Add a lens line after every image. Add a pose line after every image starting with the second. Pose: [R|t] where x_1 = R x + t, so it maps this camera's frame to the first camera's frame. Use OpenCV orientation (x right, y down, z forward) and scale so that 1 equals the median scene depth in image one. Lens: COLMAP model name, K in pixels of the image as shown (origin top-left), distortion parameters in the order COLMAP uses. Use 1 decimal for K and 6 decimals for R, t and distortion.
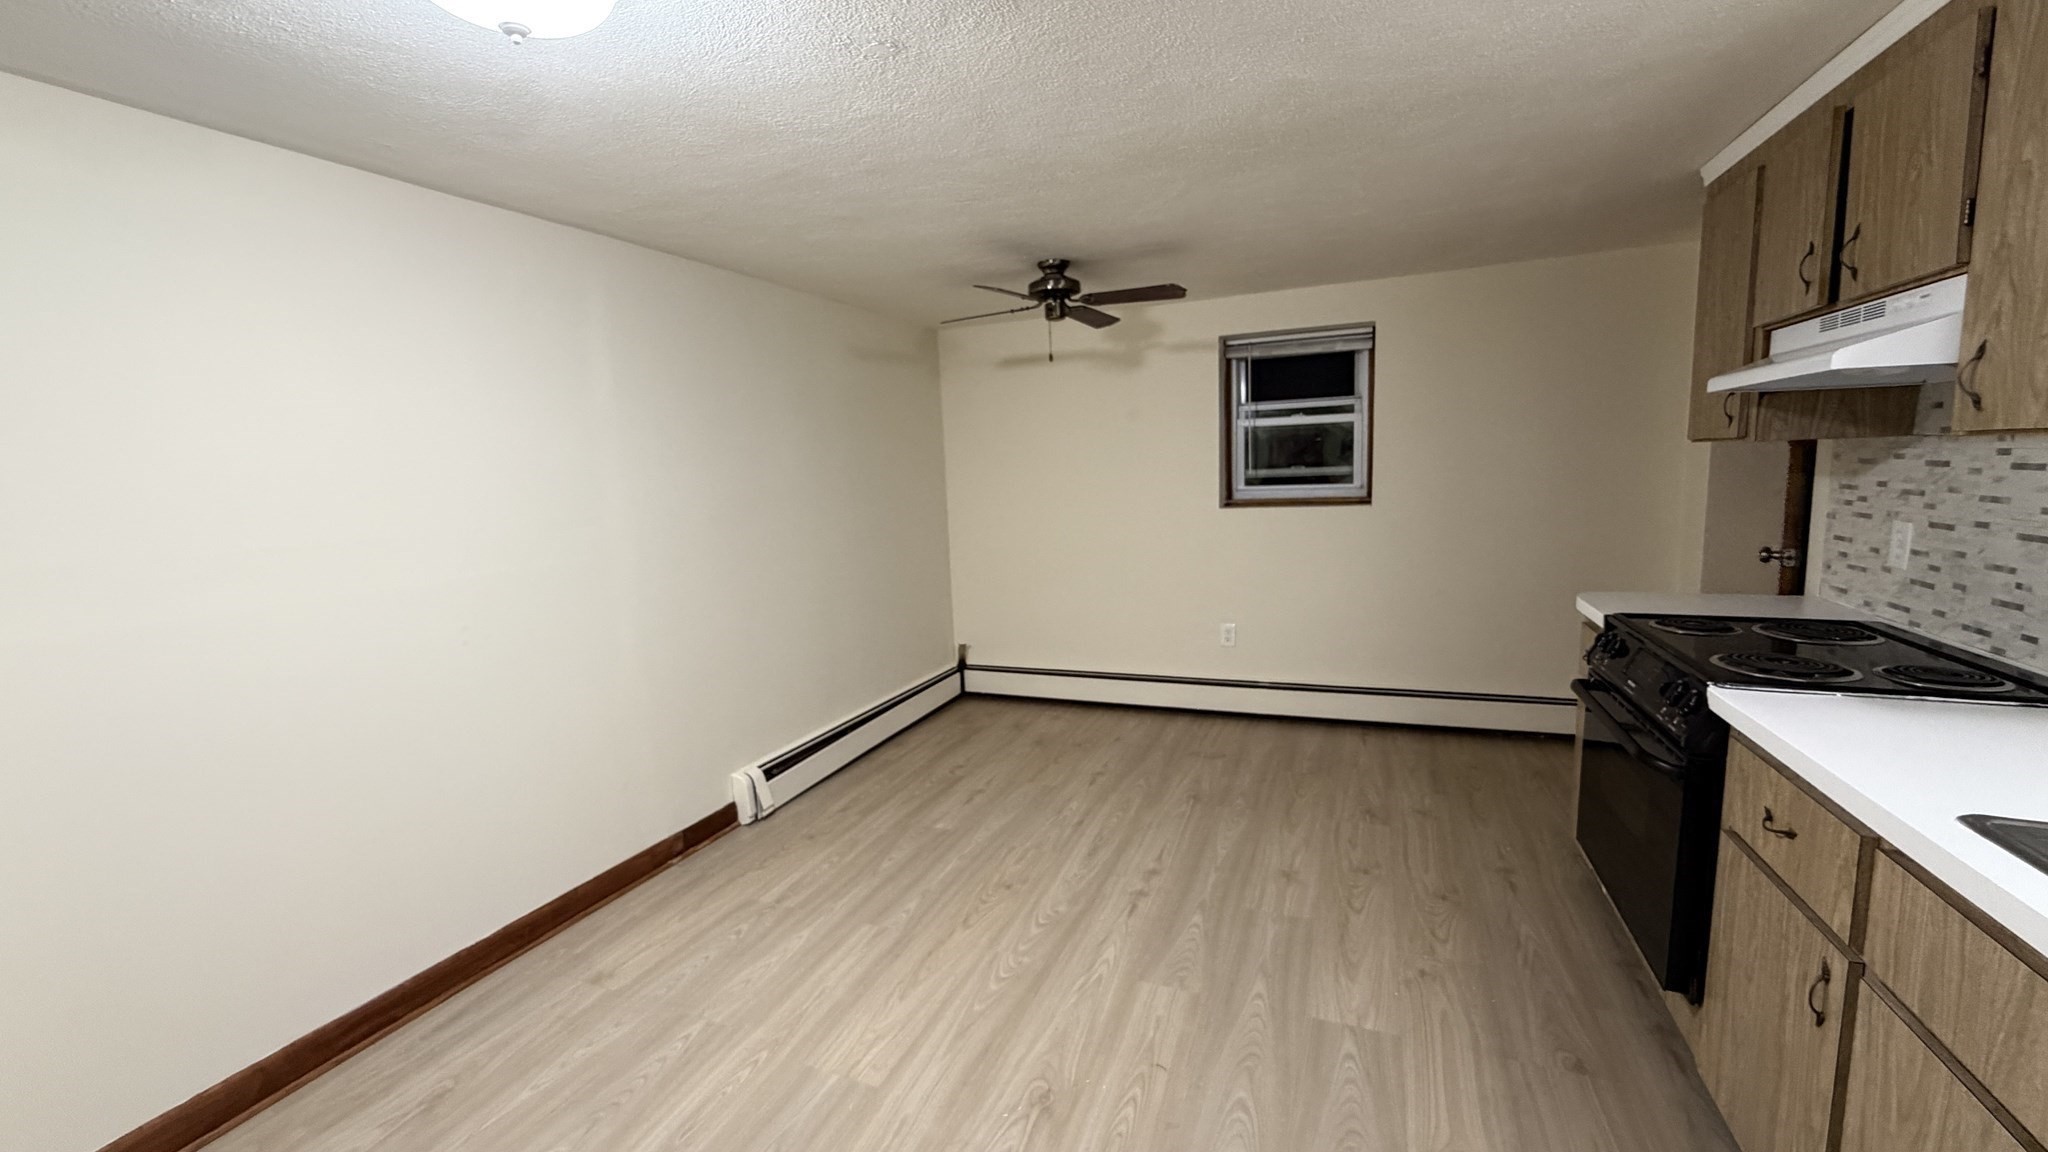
lens RADIAL K [[836.7, 0, 1026.5], [0, 836.7, 581.2], [0, 0, 1]] dist [0.002407, -0.000062]
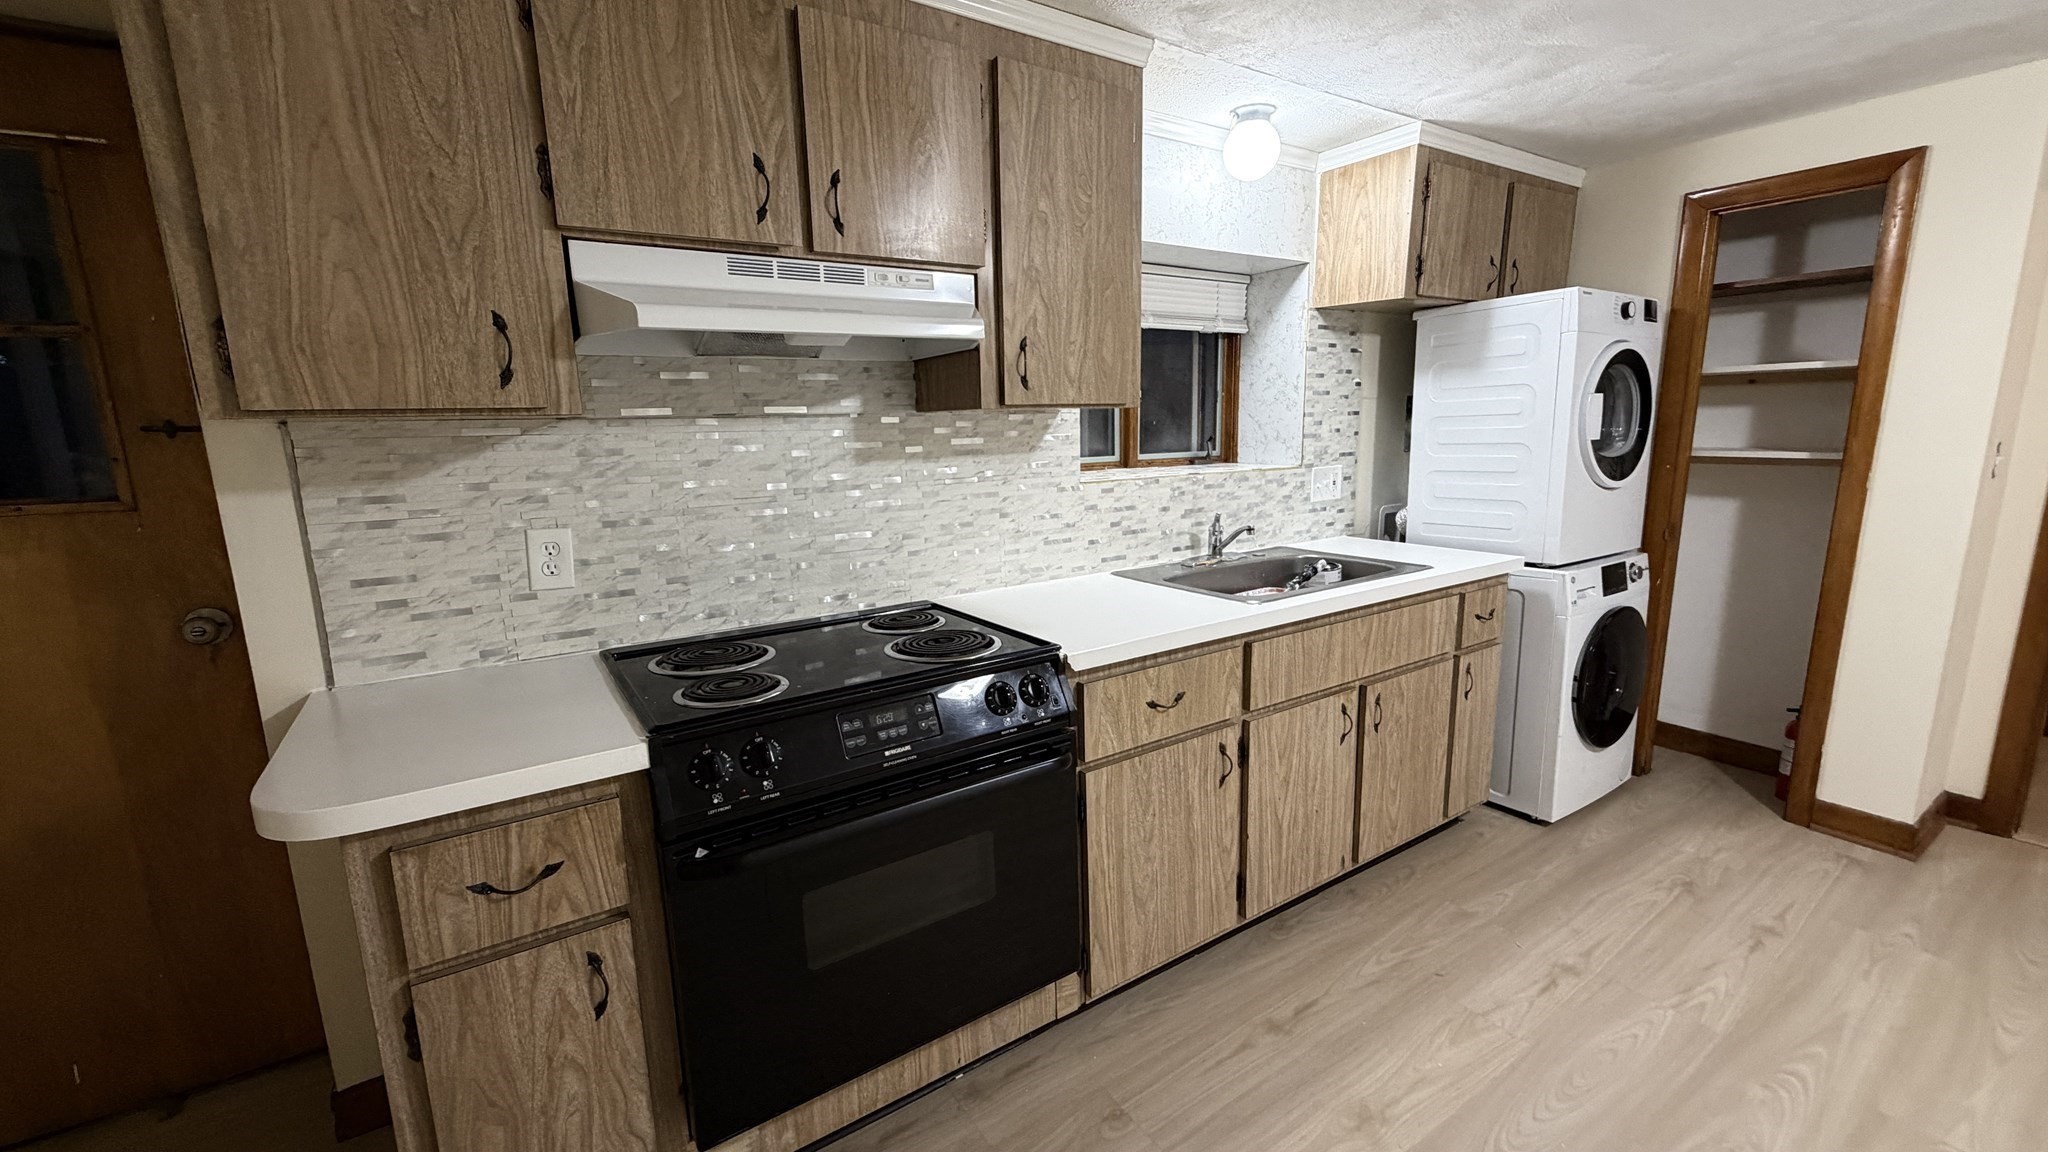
lens RADIAL K [[836.7, 0, 1011.2], [0, 836.7, 583.8], [0, 0, 1]] dist [0.002407, -0.000062]
pose [[-0.818262, -0.051551, 0.572530, 0.233929], [0.134553, 0.951127, 0.277944, -0.177392], [-0.558877, 0.304467, -0.771334, 1.339816]]
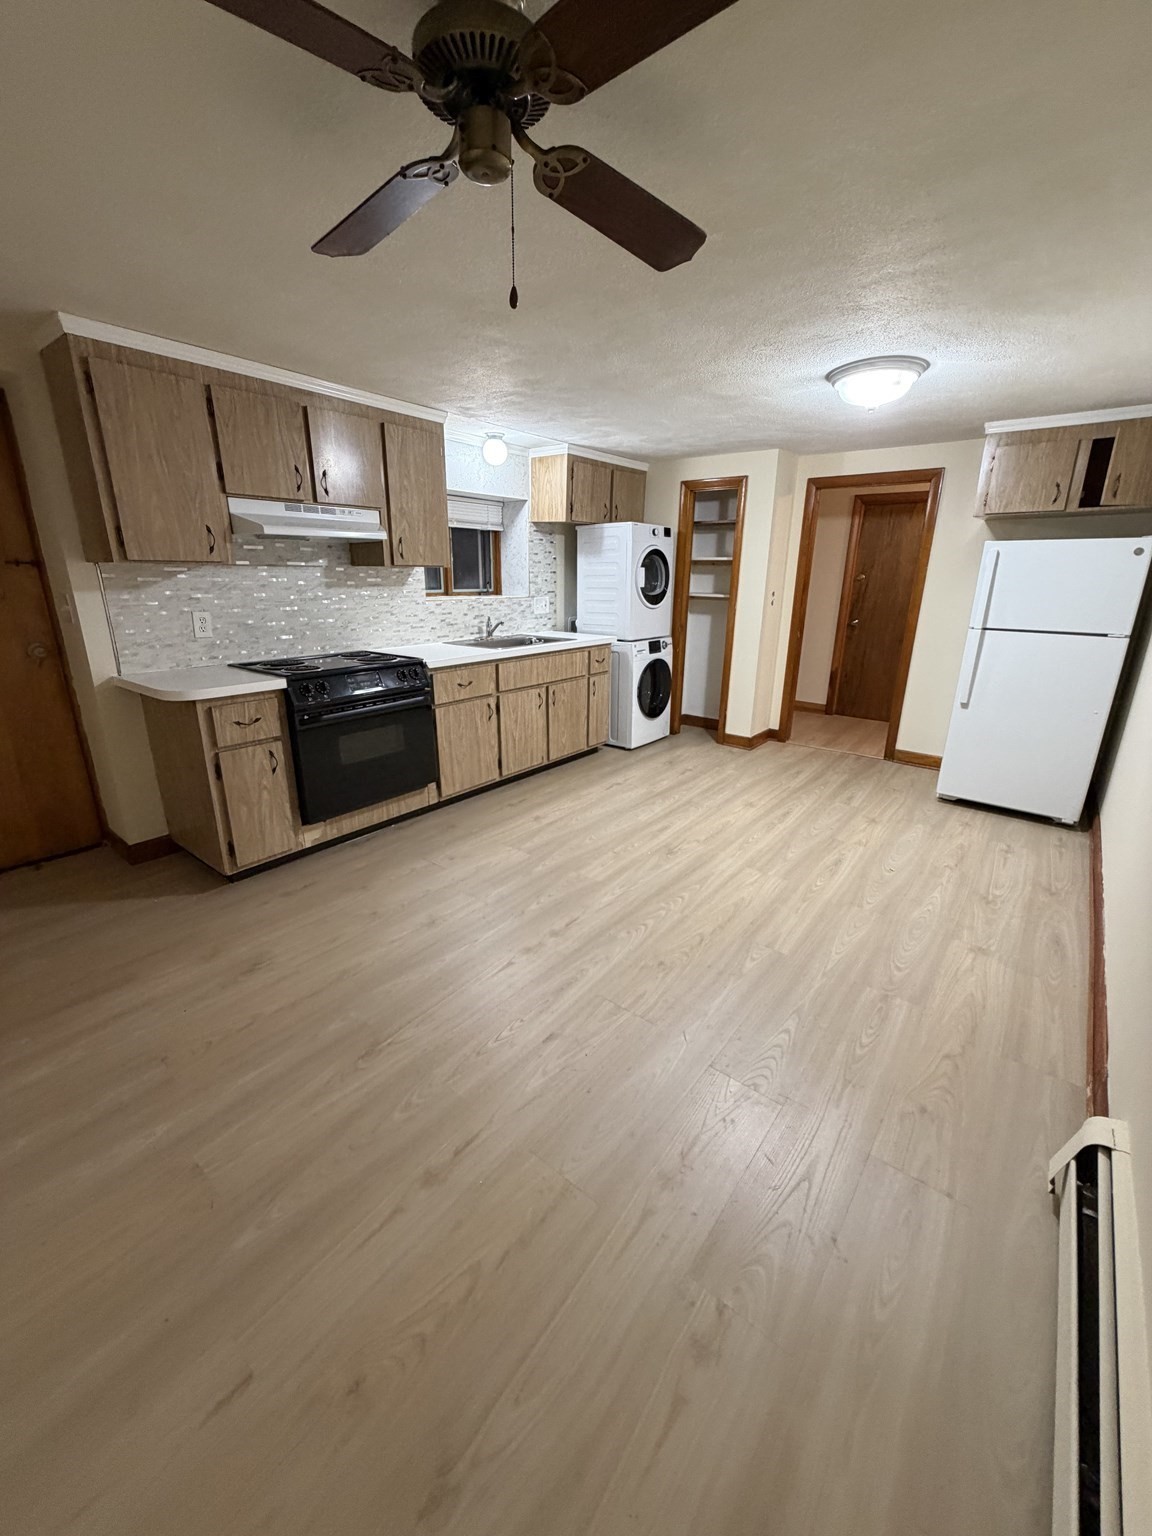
lens RADIAL K [[615.2, 0, 572.0], [0, 615.2, 762.6], [0, 0, 1]] dist [0.007830, 0.000337]
pose [[-0.957150, -0.057805, 0.283765, -0.155663], [0.067447, 0.908433, 0.412554, -0.271069], [-0.281629, 0.414015, -0.865608, 2.042785]]
